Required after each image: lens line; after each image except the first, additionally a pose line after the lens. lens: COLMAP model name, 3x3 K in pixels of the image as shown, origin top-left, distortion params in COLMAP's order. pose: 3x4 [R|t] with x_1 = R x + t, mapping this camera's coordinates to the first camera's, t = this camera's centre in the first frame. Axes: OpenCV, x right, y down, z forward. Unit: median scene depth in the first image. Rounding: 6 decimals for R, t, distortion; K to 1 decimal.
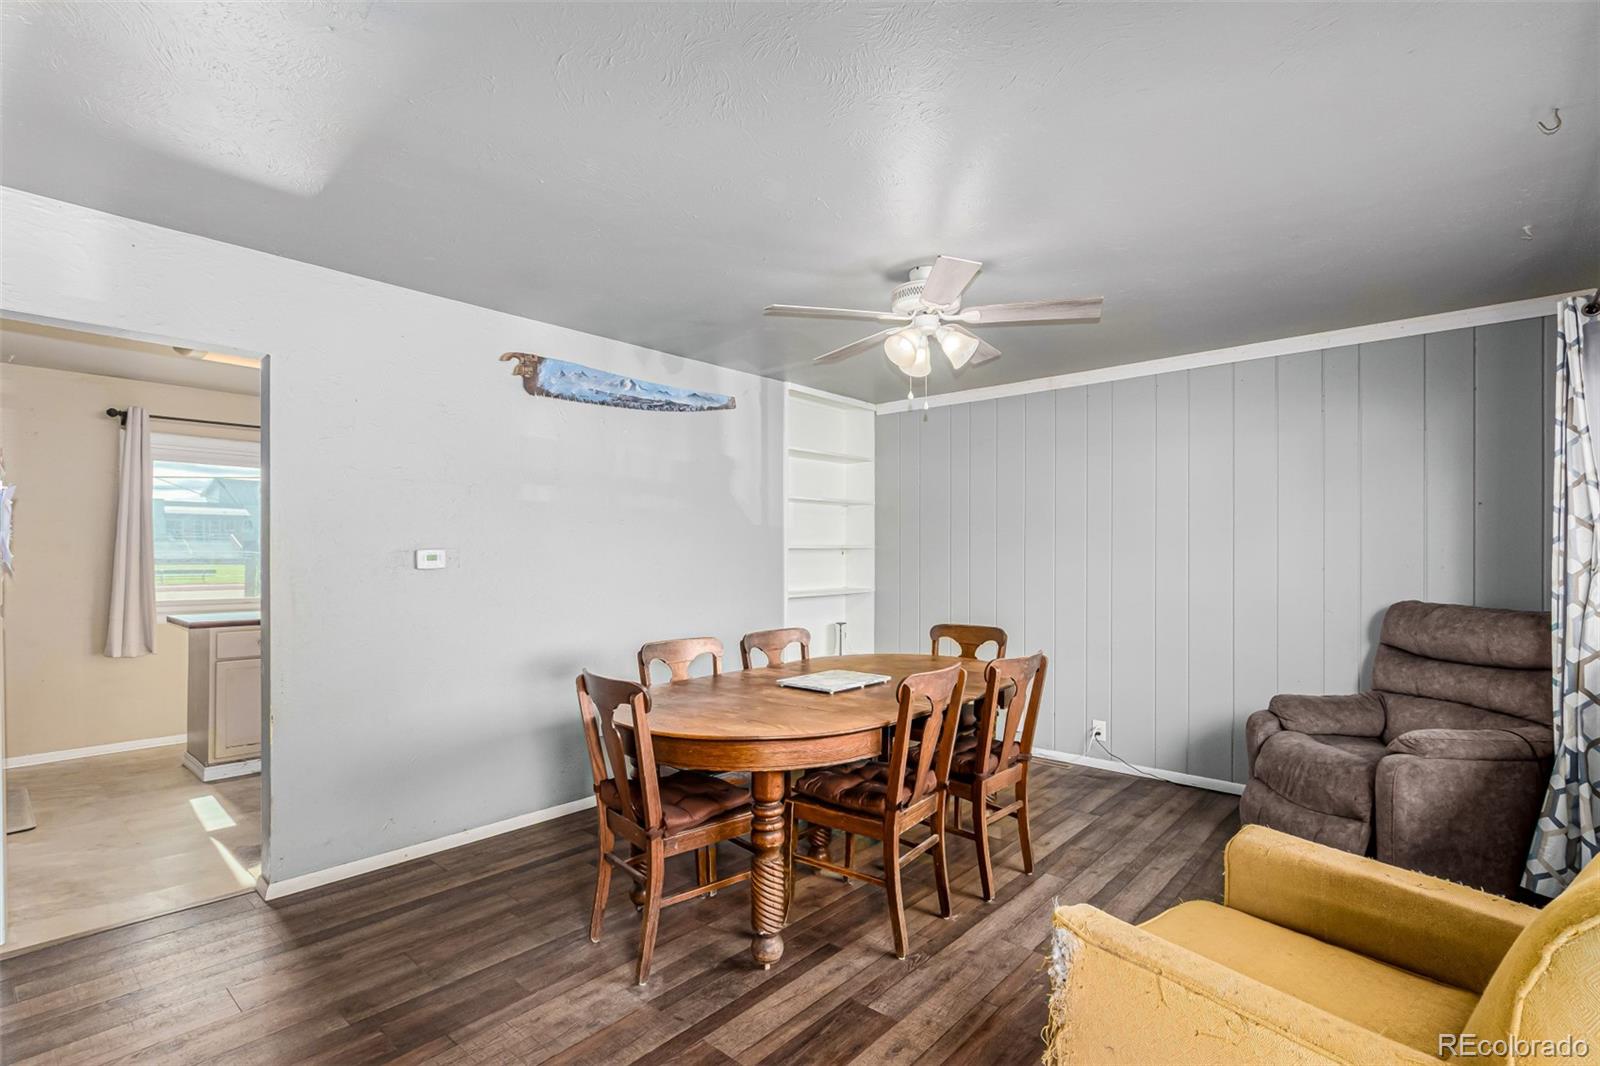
lens RADIAL K [[744.8, 0, 805.0], [0, 744.8, 541.2], [0, 0, 1]] dist [0.008705, -0.001862]
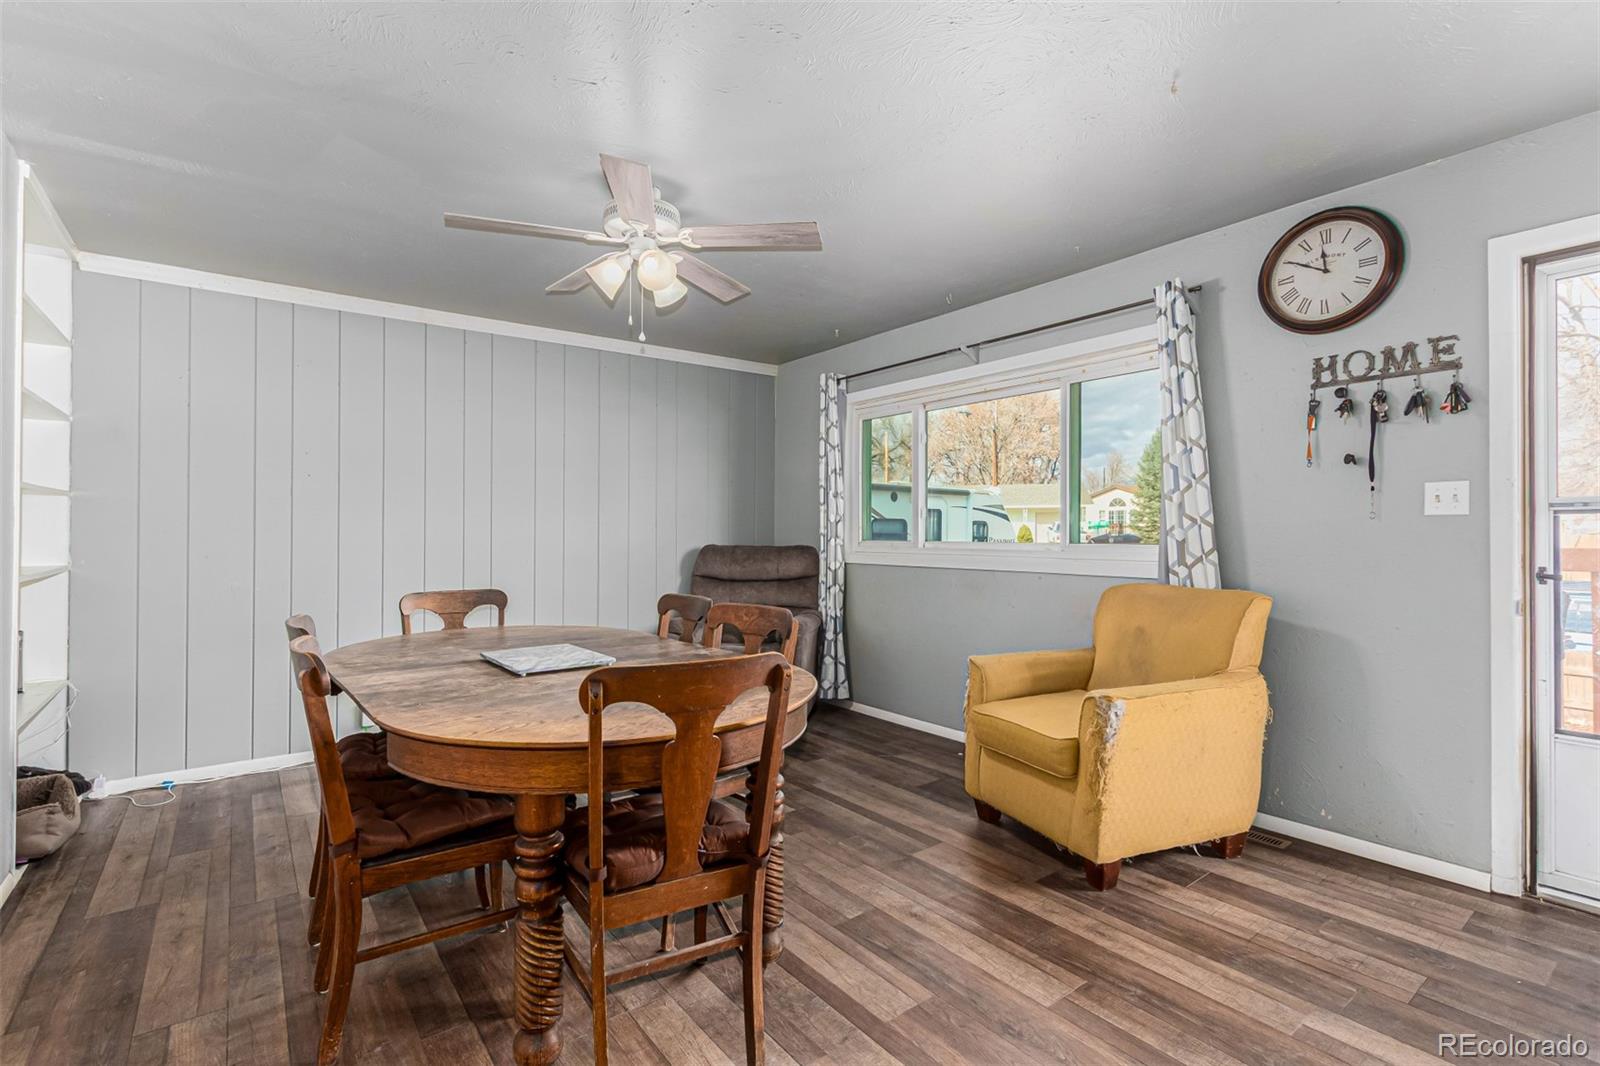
lens RADIAL K [[744.8, 0, 805.5], [0, 744.8, 531.8], [0, 0, 1]] dist [0.008705, -0.001862]
pose [[0.181655, -0.001088, 0.983362, -0.707306], [-0.015083, 0.999879, 0.003893, 0.052950], [-0.983247, -0.015539, 0.181617, 0.644362]]
